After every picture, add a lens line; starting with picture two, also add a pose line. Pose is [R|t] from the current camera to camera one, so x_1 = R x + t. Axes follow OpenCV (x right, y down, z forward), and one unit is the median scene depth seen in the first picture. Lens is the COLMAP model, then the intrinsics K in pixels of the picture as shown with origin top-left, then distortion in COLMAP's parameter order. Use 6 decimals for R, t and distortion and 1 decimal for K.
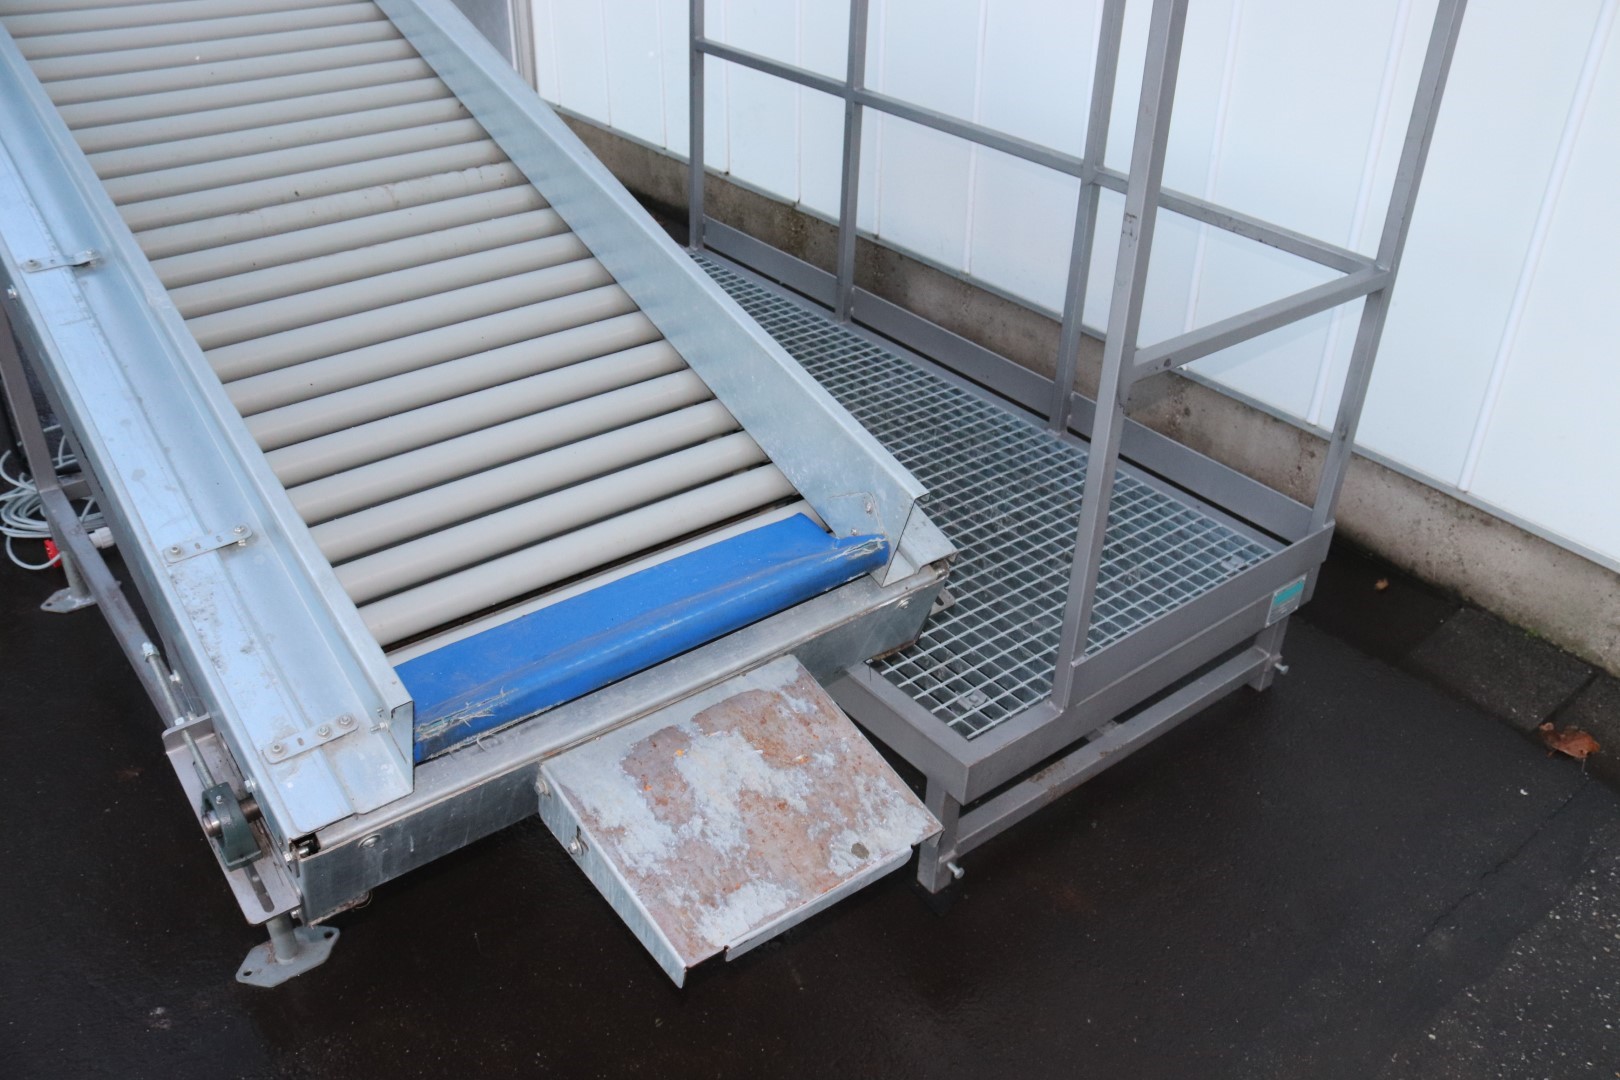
lens RADIAL K [[1347.6, 0, 818.4], [0, 1347.6, 566.5], [0, 0, 1]] dist [-0.182459, 0.138116]
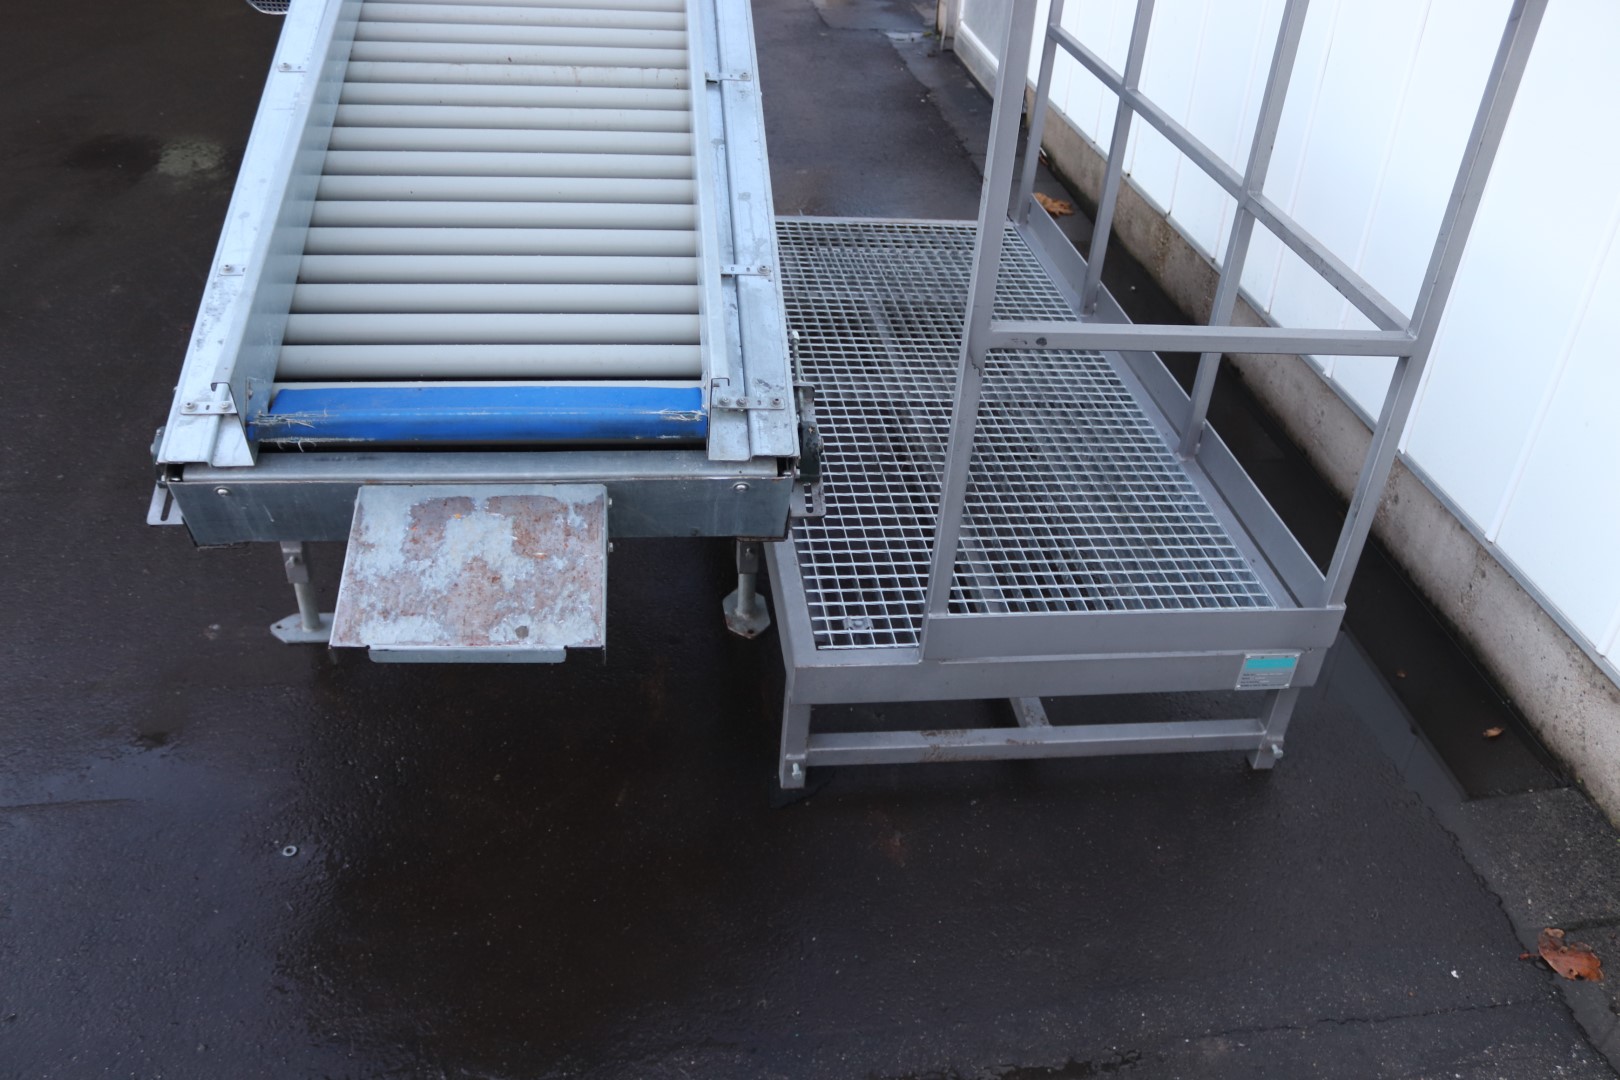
lens RADIAL K [[1347.6, 0, 818.4], [0, 1347.6, 566.5], [0, 0, 1]] dist [-0.182459, 0.138116]
pose [[0.853974, 0.317888, -0.411917, 0.450924], [-0.321120, 0.944909, 0.063477, -0.001032], [0.409403, 0.078068, 0.909008, 0.016378]]
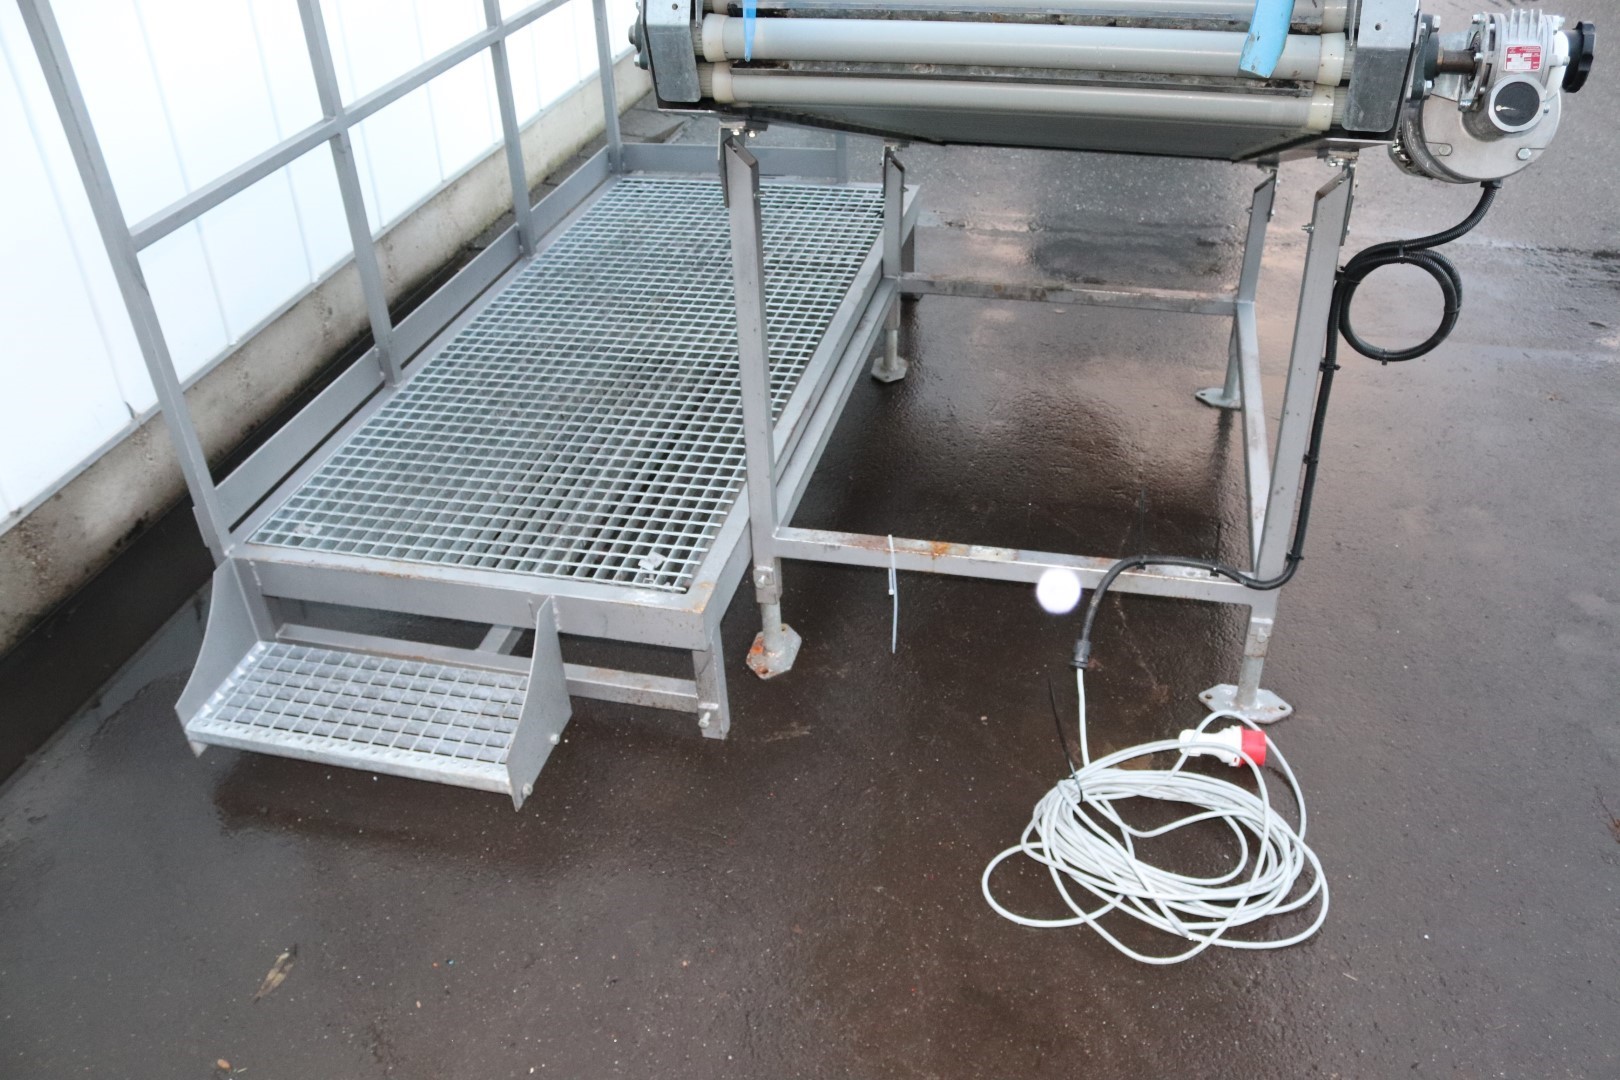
lens RADIAL K [[1347.6, 0, 818.4], [0, 1347.6, 566.5], [0, 0, 1]] dist [-0.182459, 0.138116]
pose [[-0.612210, -0.459524, 0.643457, -1.038591], [0.443510, 0.474145, 0.760582, -0.908331], [-0.654597, 0.751016, -0.086472, 1.375704]]
